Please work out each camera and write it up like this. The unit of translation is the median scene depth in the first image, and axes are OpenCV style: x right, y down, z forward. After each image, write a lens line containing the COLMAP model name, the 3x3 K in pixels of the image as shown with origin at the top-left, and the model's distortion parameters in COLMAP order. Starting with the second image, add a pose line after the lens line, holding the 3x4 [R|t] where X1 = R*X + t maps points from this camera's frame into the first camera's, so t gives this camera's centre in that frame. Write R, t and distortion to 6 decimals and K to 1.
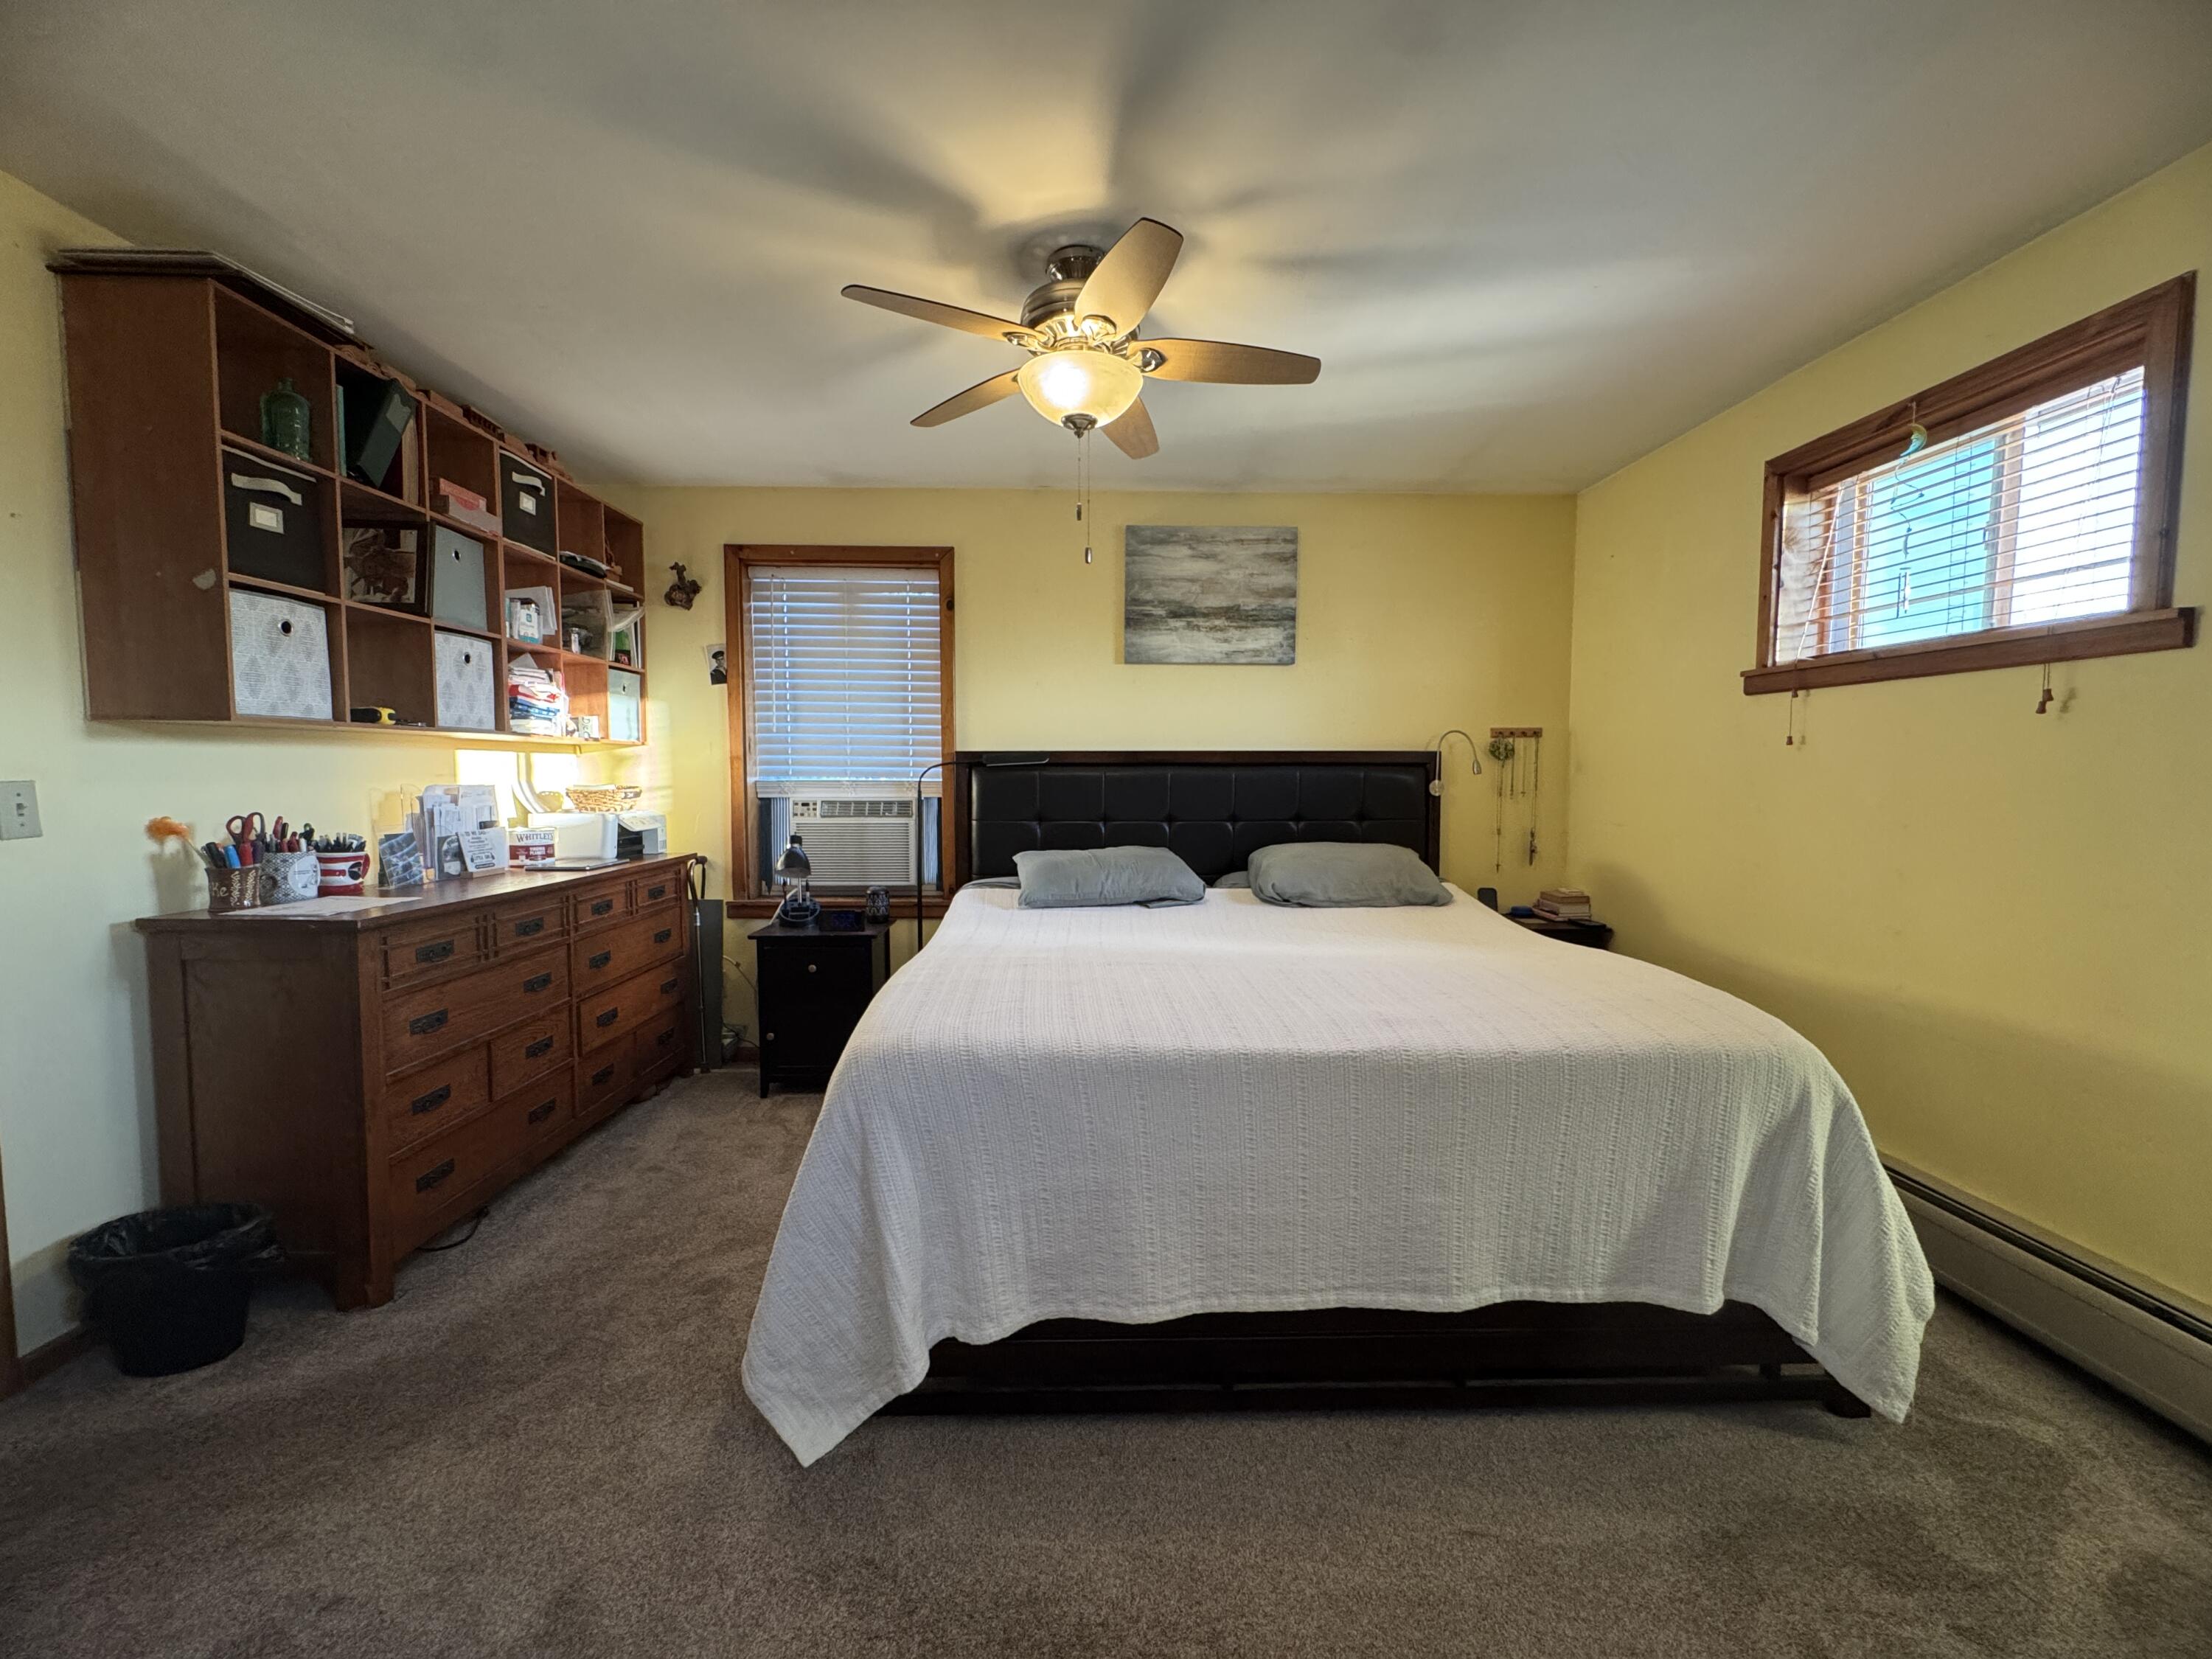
lens RADIAL K [[890.0, 0, 1105.7], [0, 890.0, 829.4], [0, 0, 1]] dist [-0.002782, 0.000118]
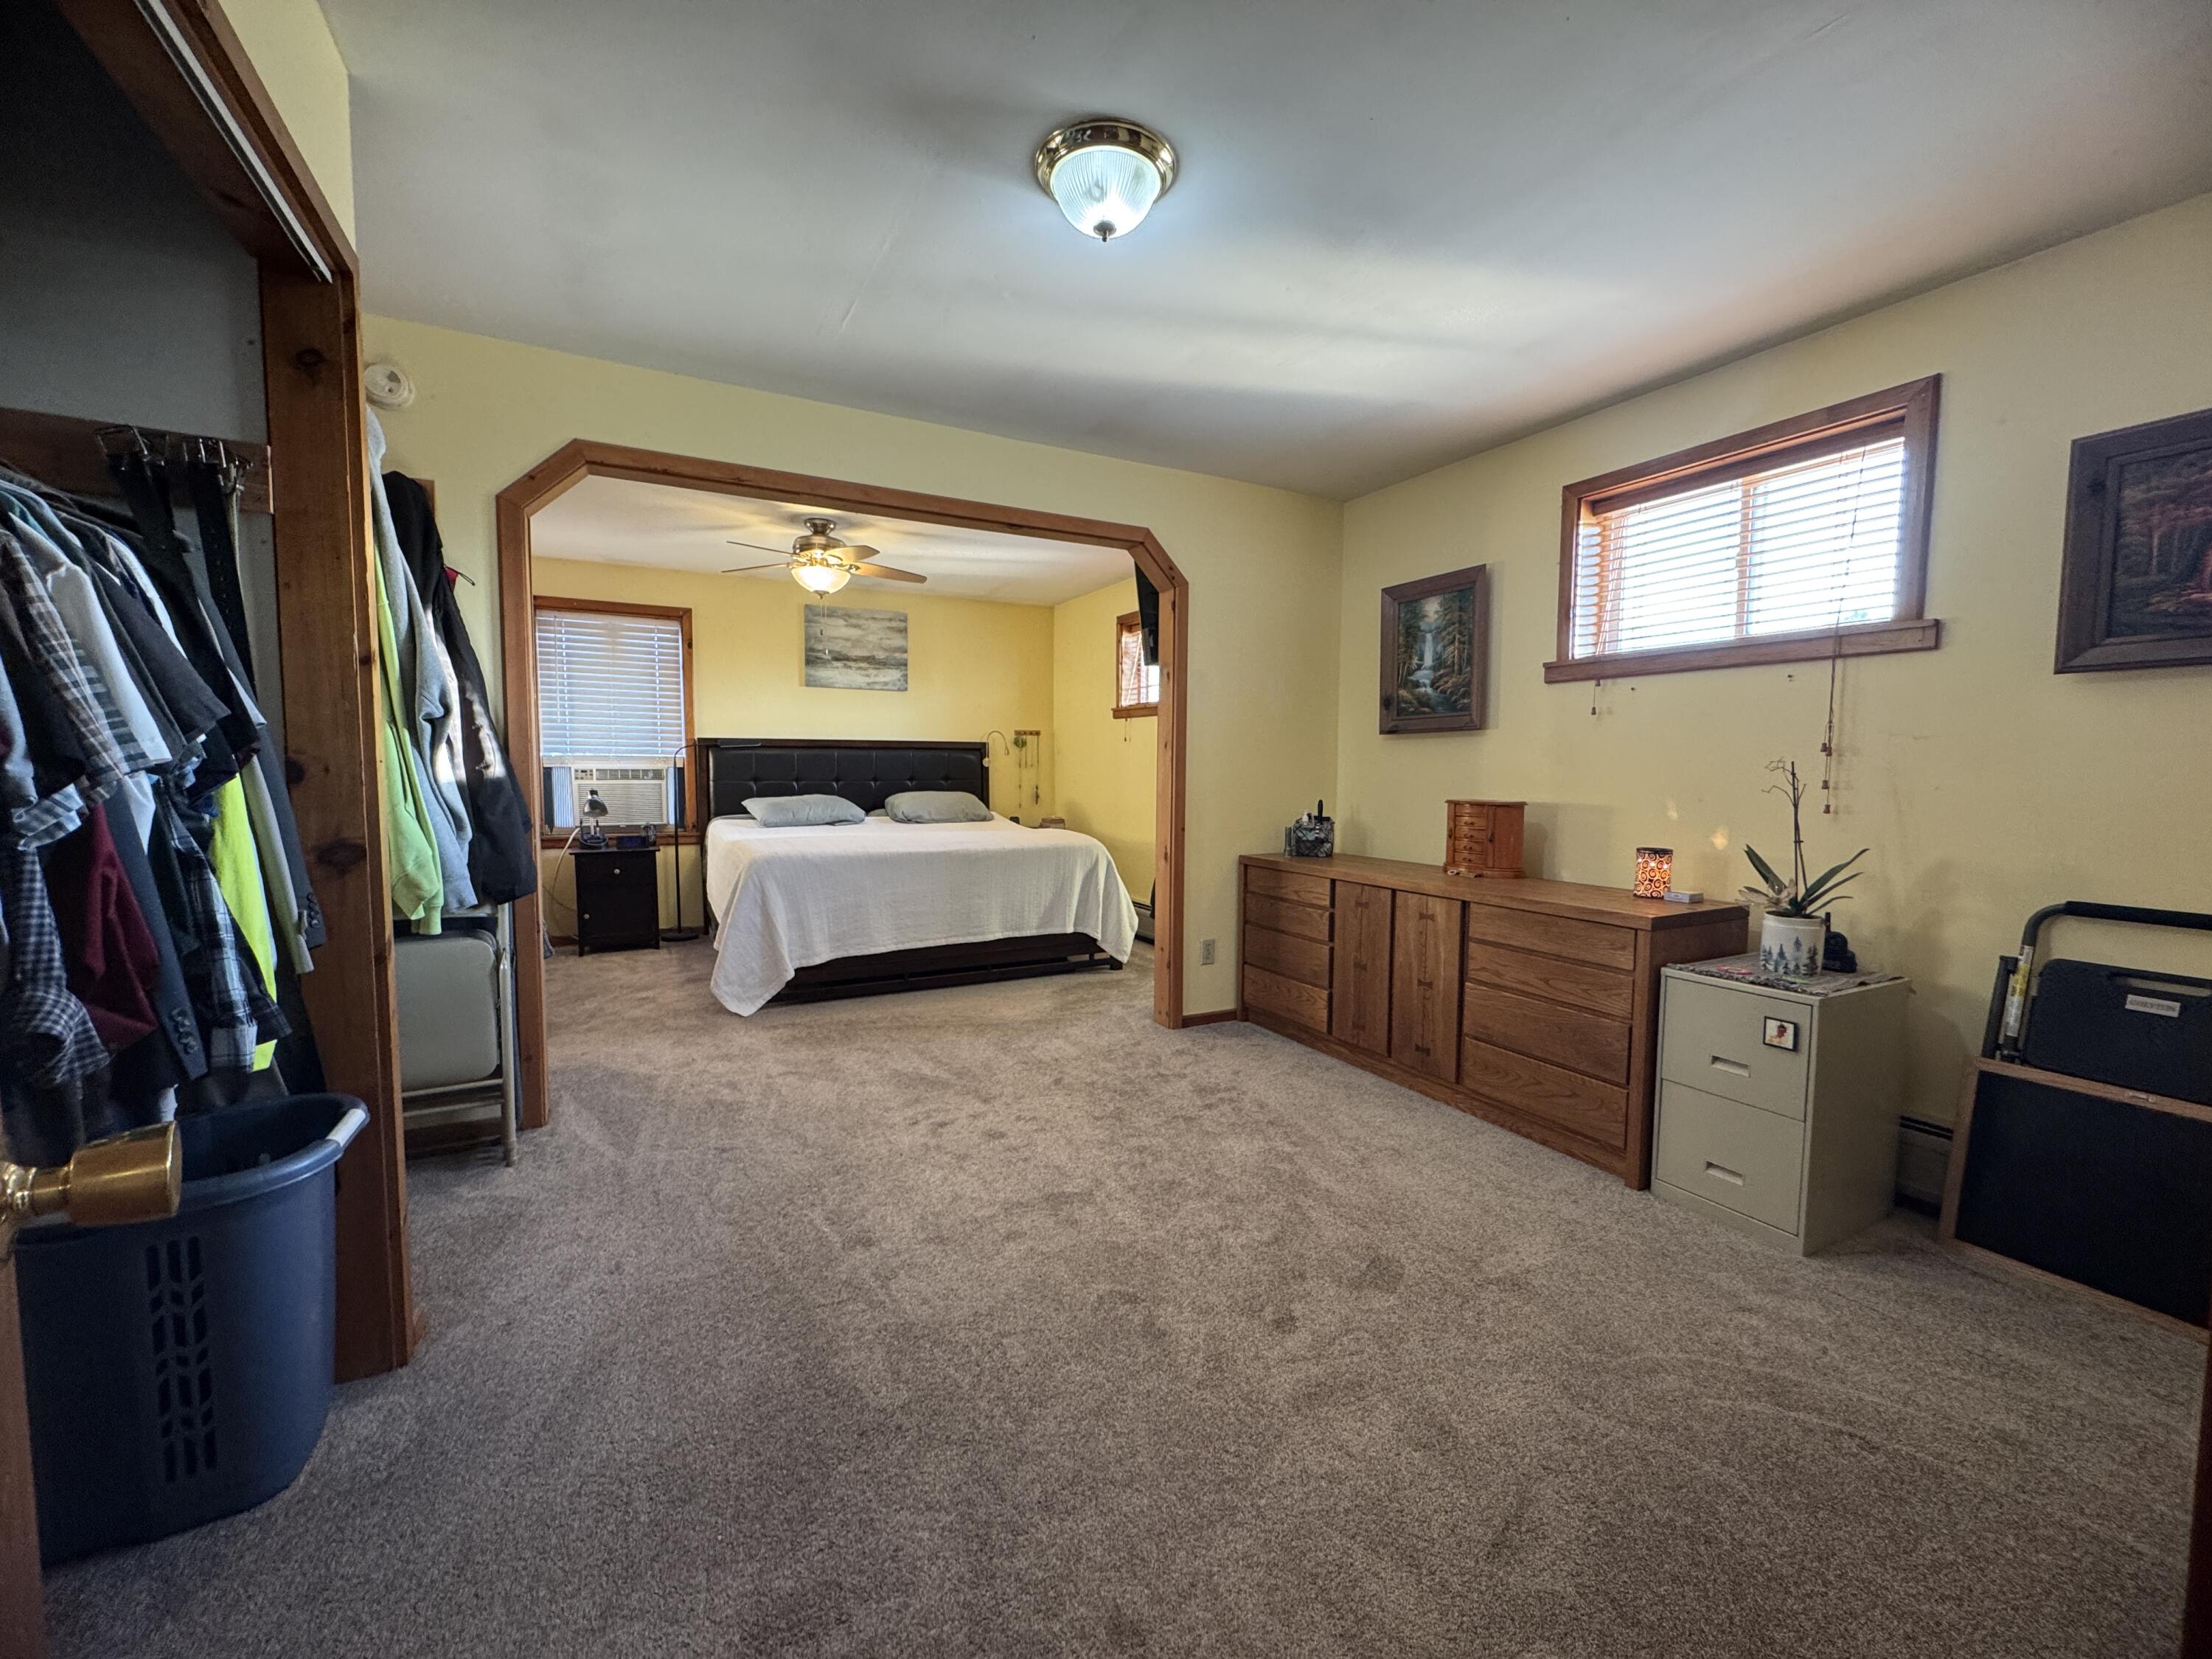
lens RADIAL K [[890.0, 0, 1105.7], [0, 890.0, 829.4], [0, 0, 1]] dist [-0.002782, 0.000118]
pose [[0.895420, -0.028706, 0.444296, -0.226054], [0.024015, 0.999581, 0.016184, 0.067960], [-0.444574, -0.003822, 0.895734, -0.749490]]
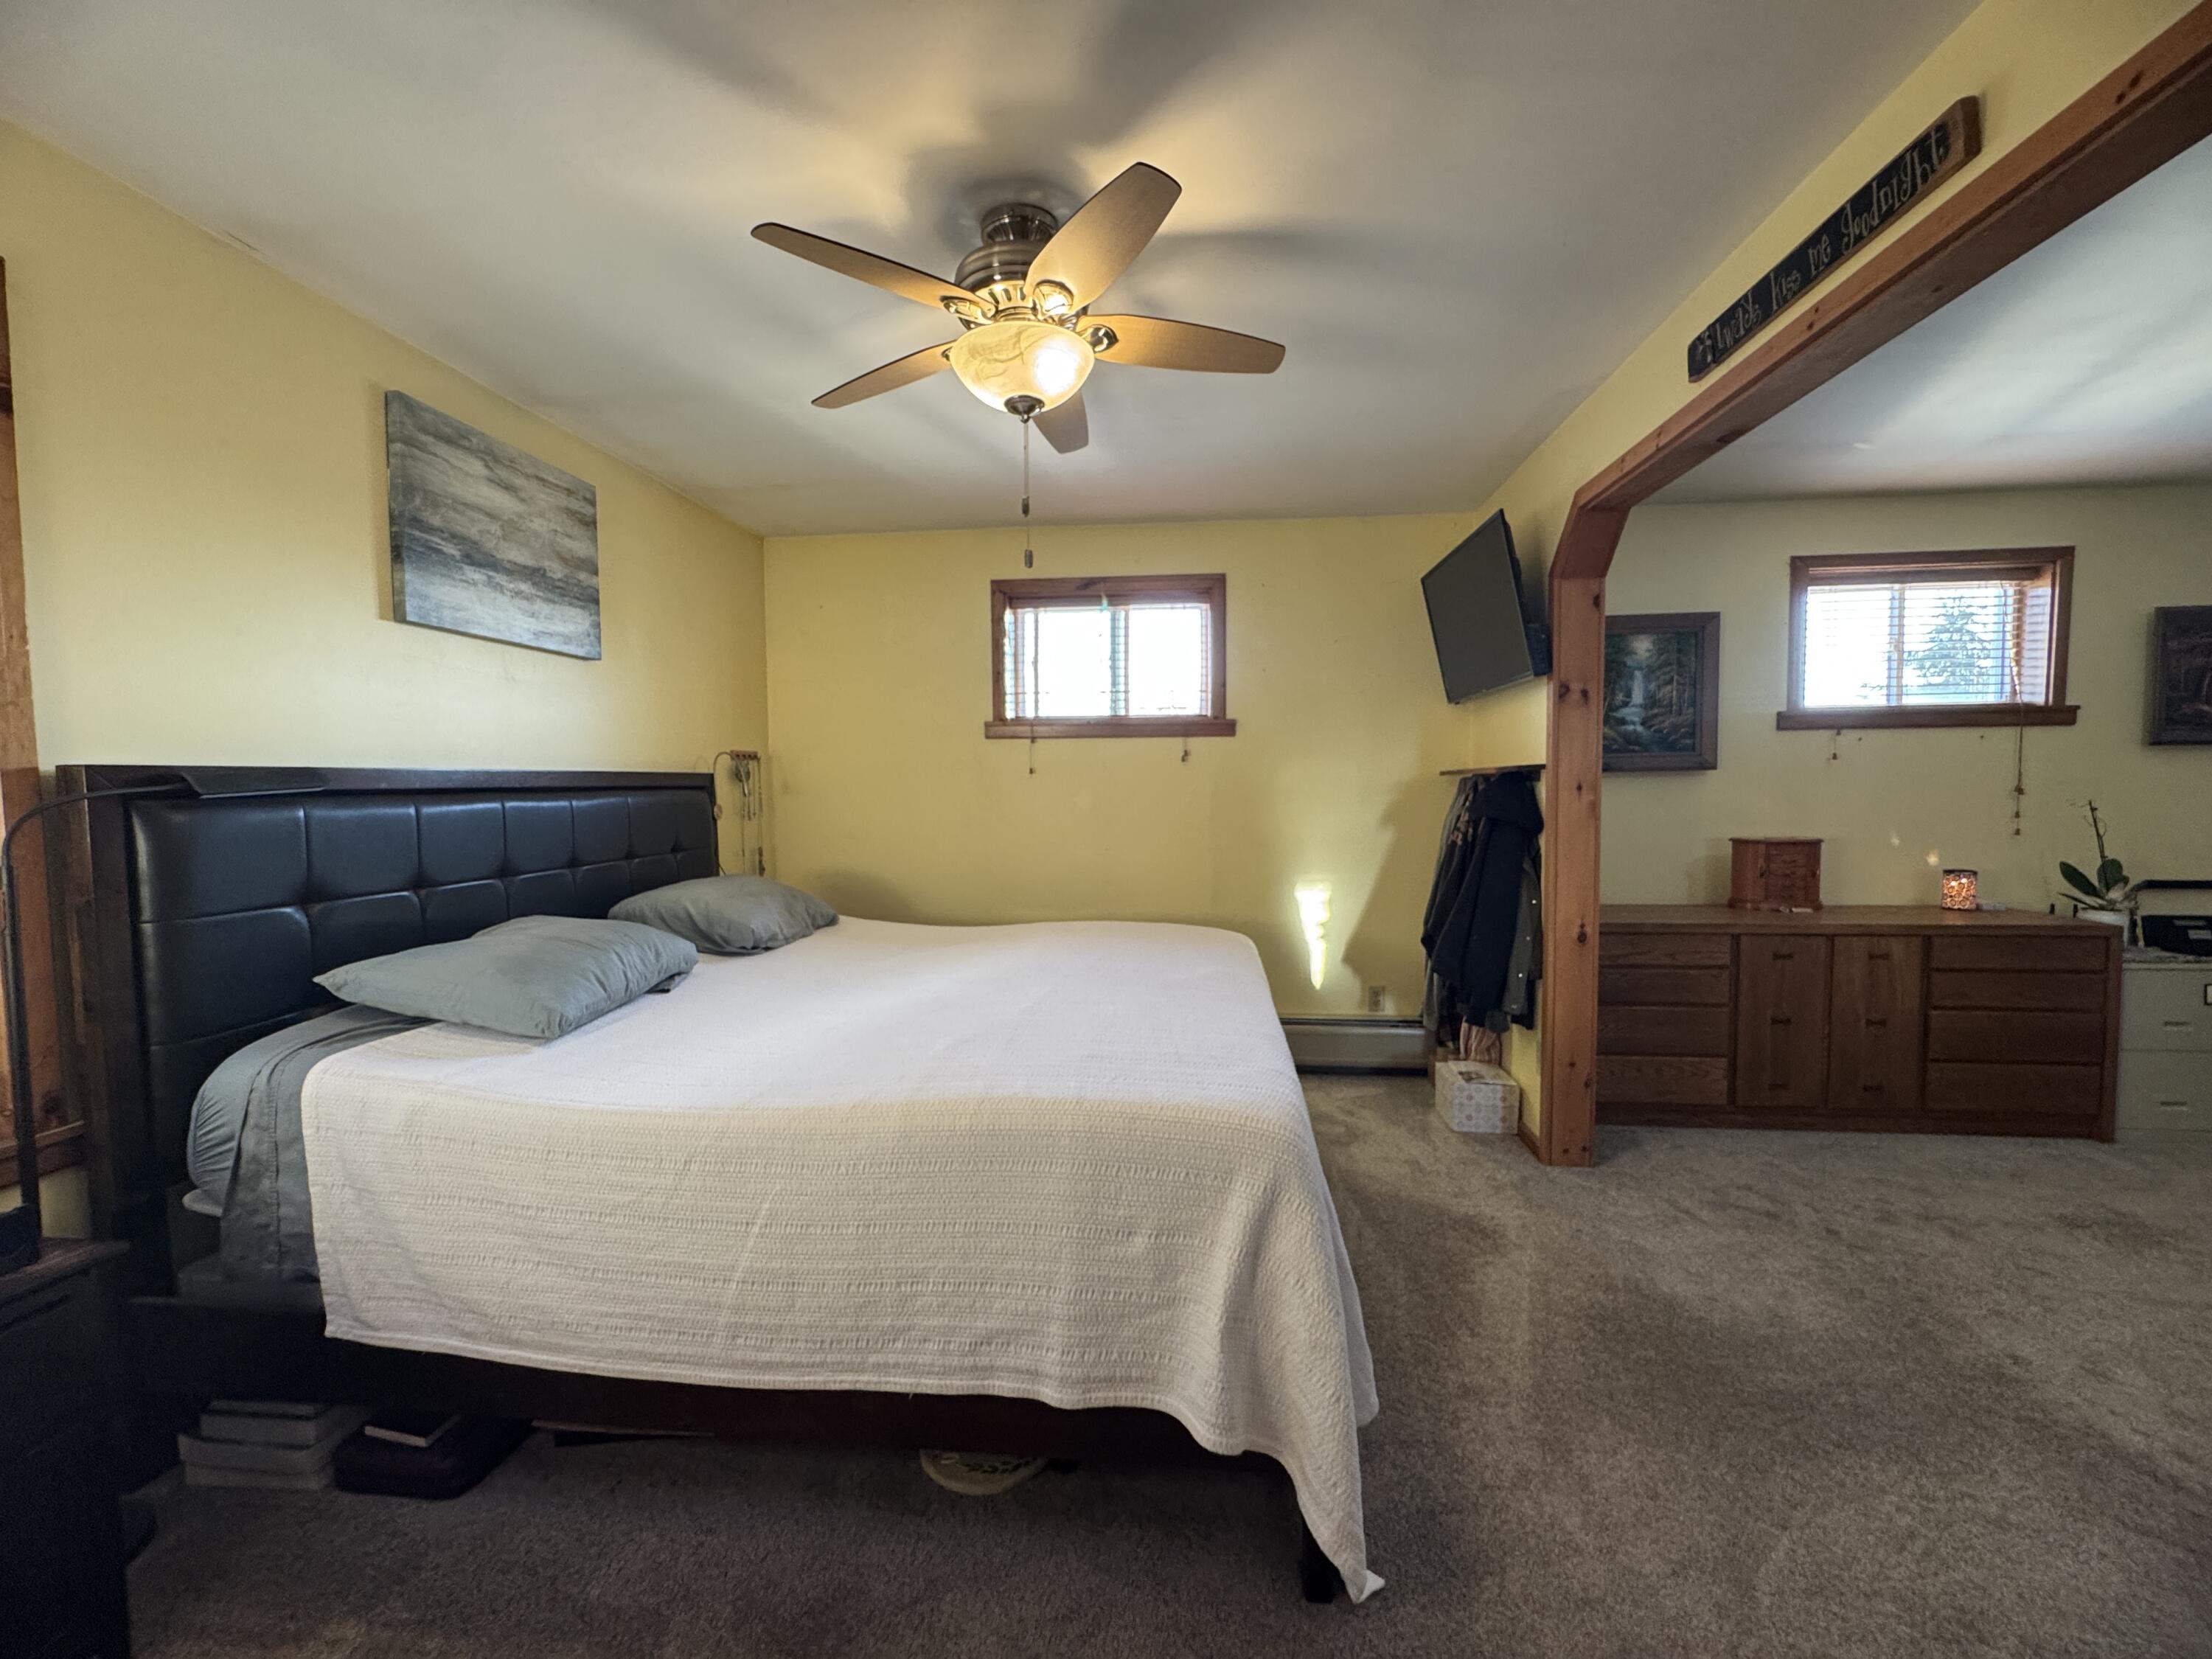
lens RADIAL K [[890.0, 0, 1105.7], [0, 890.0, 829.4], [0, 0, 1]] dist [-0.002782, 0.000118]
pose [[0.132670, -0.054785, 0.989645, -0.515944], [0.072108, 0.996359, 0.045490, -0.041824], [-0.988534, 0.065326, 0.136137, 0.467925]]
